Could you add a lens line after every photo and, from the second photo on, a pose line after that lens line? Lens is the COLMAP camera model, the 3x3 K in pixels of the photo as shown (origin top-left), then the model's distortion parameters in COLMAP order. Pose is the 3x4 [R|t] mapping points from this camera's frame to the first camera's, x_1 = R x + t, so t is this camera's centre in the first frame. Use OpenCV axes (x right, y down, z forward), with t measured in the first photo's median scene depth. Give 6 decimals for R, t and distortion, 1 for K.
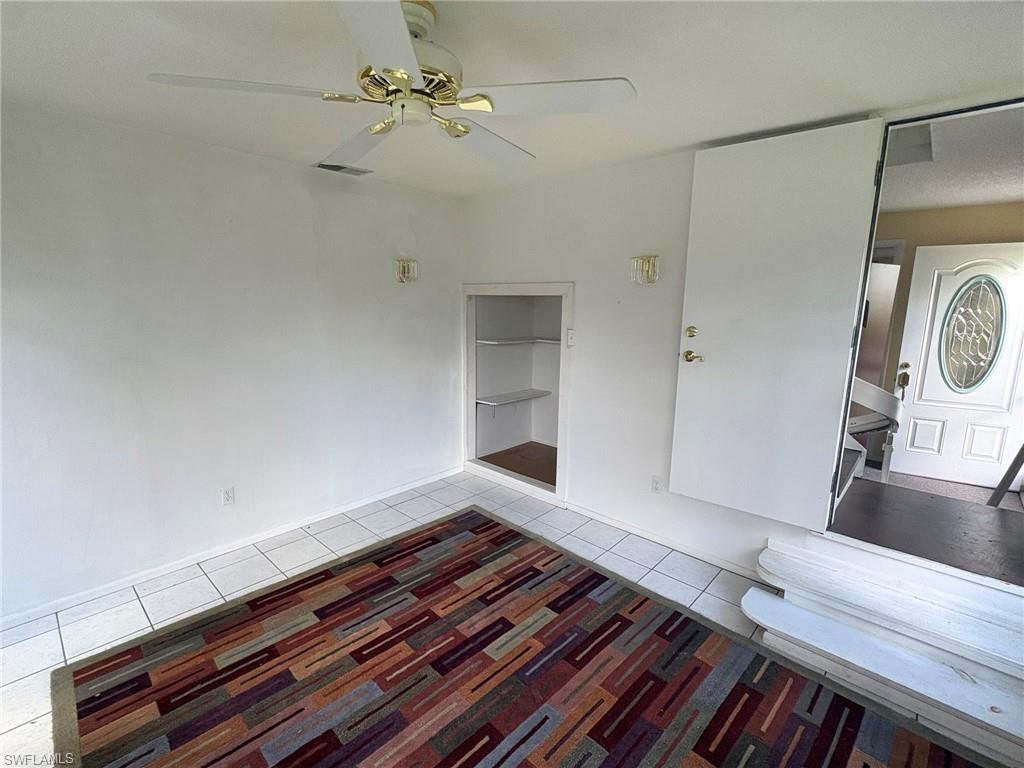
lens RADIAL K [[472.2, 0, 511.6], [0, 472.2, 382.6], [0, 0, 1]] dist [-0.002487, 0.003234]
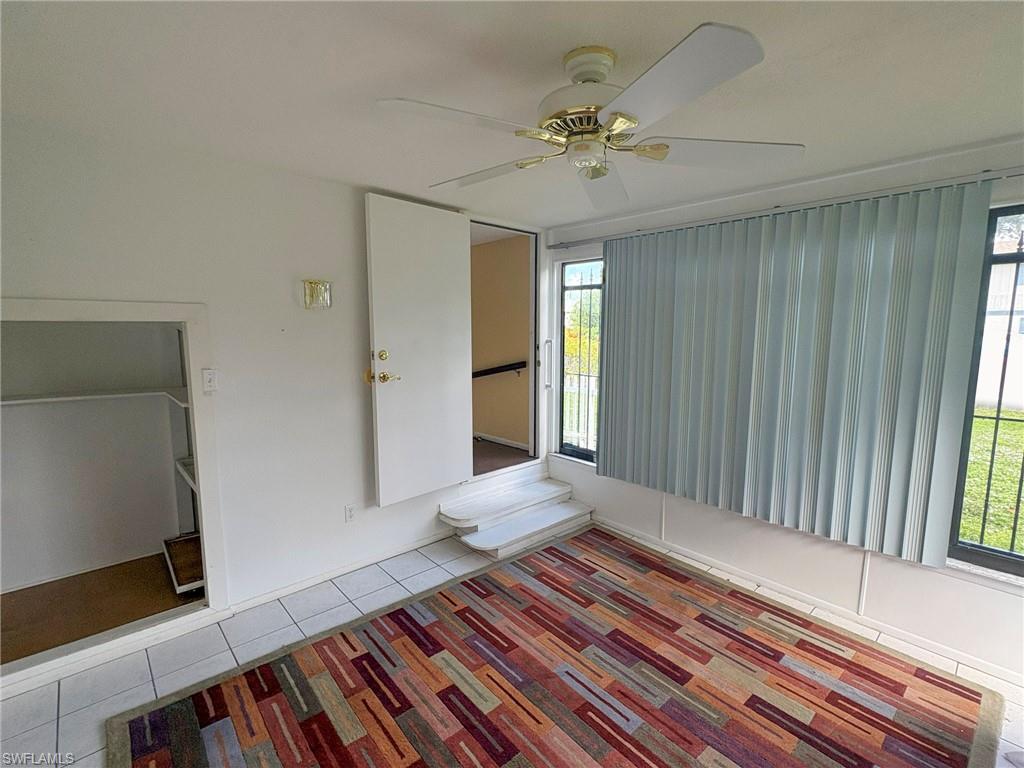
lens RADIAL K [[472.2, 0, 512.9], [0, 472.2, 382.5], [0, 0, 1]] dist [-0.002487, 0.003234]
pose [[0.076398, -0.133610, 0.988085, -0.751138], [0.173166, 0.977699, 0.118816, -0.134685], [-0.981925, 0.162025, 0.097831, 0.650441]]
